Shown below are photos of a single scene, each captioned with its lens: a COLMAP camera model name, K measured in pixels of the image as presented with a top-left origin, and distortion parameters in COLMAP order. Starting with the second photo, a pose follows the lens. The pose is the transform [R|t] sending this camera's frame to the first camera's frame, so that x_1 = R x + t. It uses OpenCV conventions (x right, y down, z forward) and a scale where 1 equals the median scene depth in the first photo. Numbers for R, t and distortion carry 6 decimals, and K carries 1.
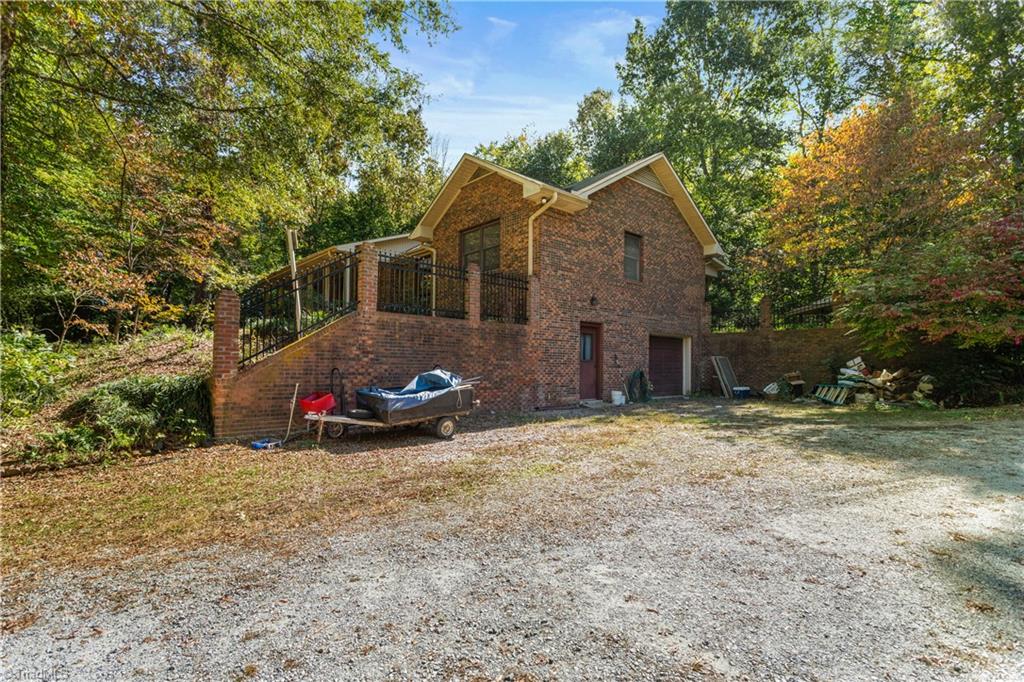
lens RADIAL K [[496.9, 0, 512.1], [0, 496.9, 346.3], [0, 0, 1]] dist [-0.003205, 0.003079]
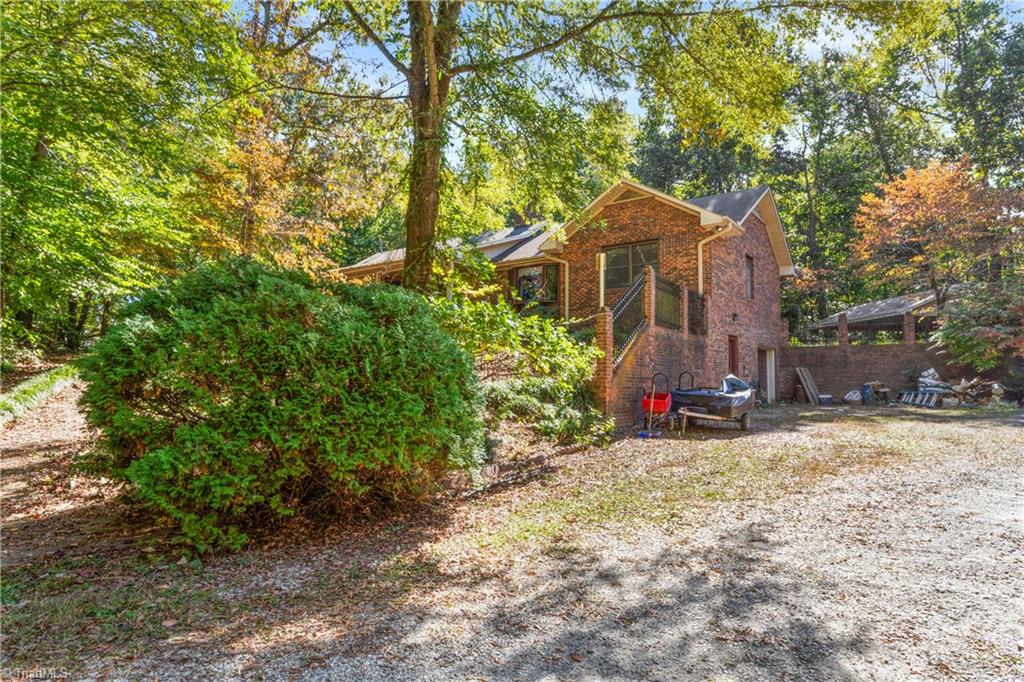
lens RADIAL K [[595.2, 0, 513.6], [0, 595.2, 334.9], [0, 0, 1]] dist [0.001351, 0.000159]
pose [[0.978699, 0.016641, 0.204623, -0.644752], [-0.008905, 0.999213, -0.038665, 0.006143], [-0.205105, 0.036019, 0.978077, -0.221762]]
